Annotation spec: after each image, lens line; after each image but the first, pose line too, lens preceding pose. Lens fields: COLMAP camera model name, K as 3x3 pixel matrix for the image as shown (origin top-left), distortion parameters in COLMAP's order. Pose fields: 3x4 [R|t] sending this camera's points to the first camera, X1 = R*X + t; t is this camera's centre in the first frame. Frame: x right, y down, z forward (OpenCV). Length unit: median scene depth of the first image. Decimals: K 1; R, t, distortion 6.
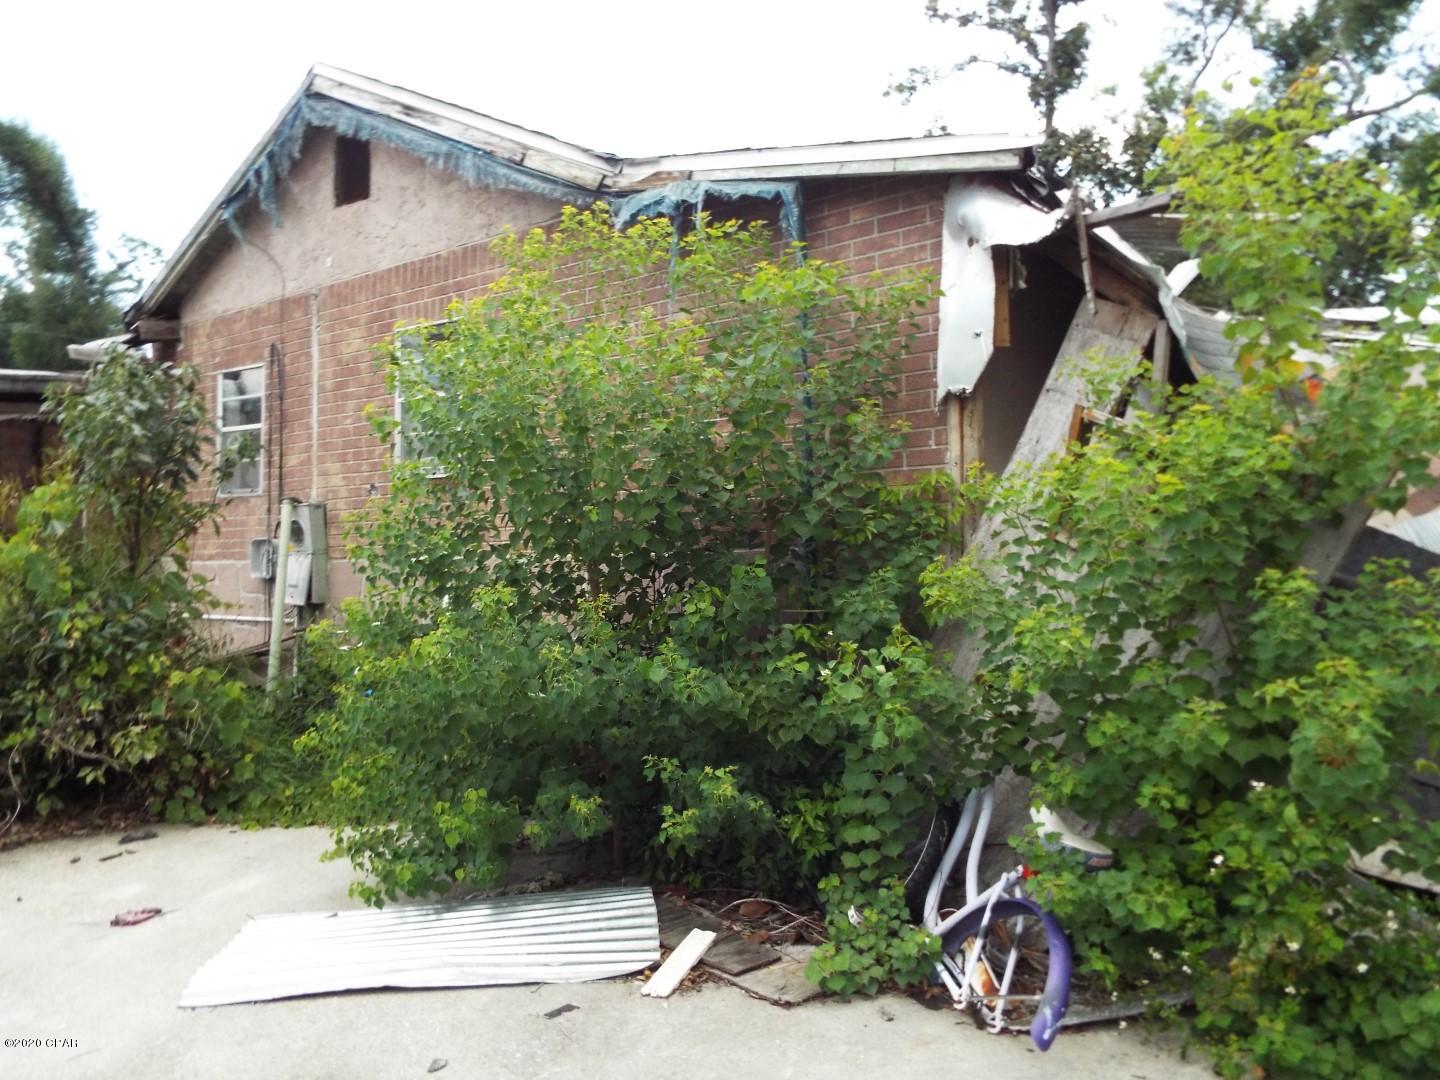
lens RADIAL K [[1067.5, 0, 720.0], [0, 1067.5, 540.0], [0, 0, 1]] dist [-0.005192, 0.009714]
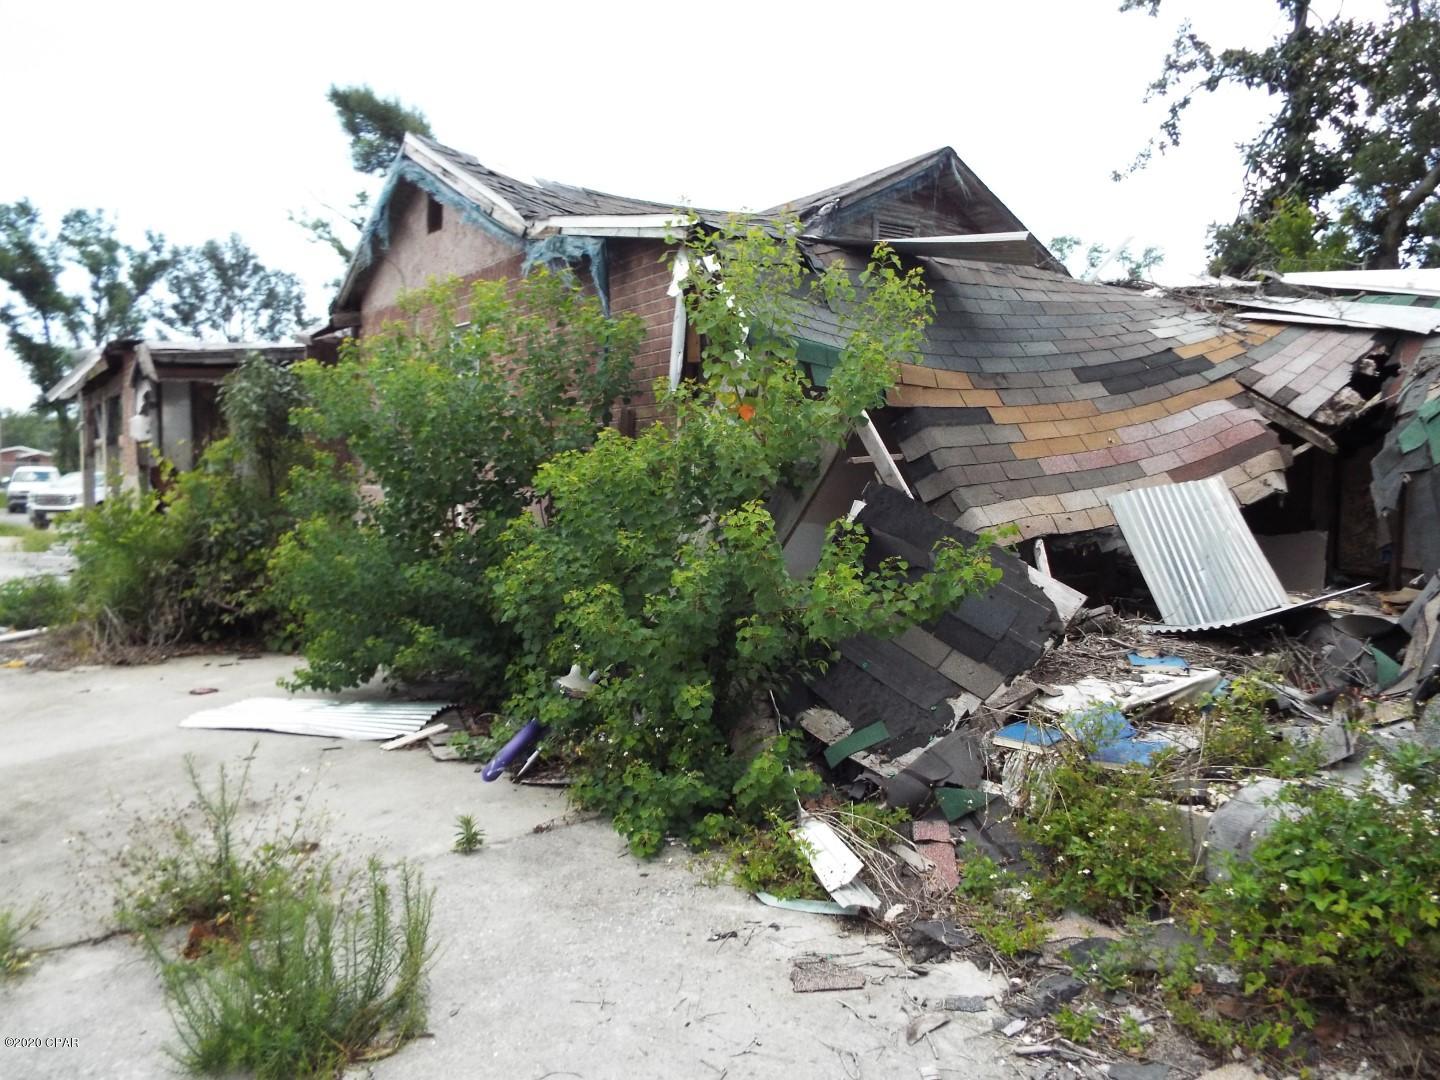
lens RADIAL K [[1067.5, 0, 720.0], [0, 1067.5, 540.0], [0, 0, 1]] dist [-0.005192, 0.009714]
pose [[0.947066, 0.044117, -0.317994, 0.650347], [-0.018847, 0.996445, 0.082109, -0.051396], [0.320486, -0.071770, 0.944531, -0.308804]]
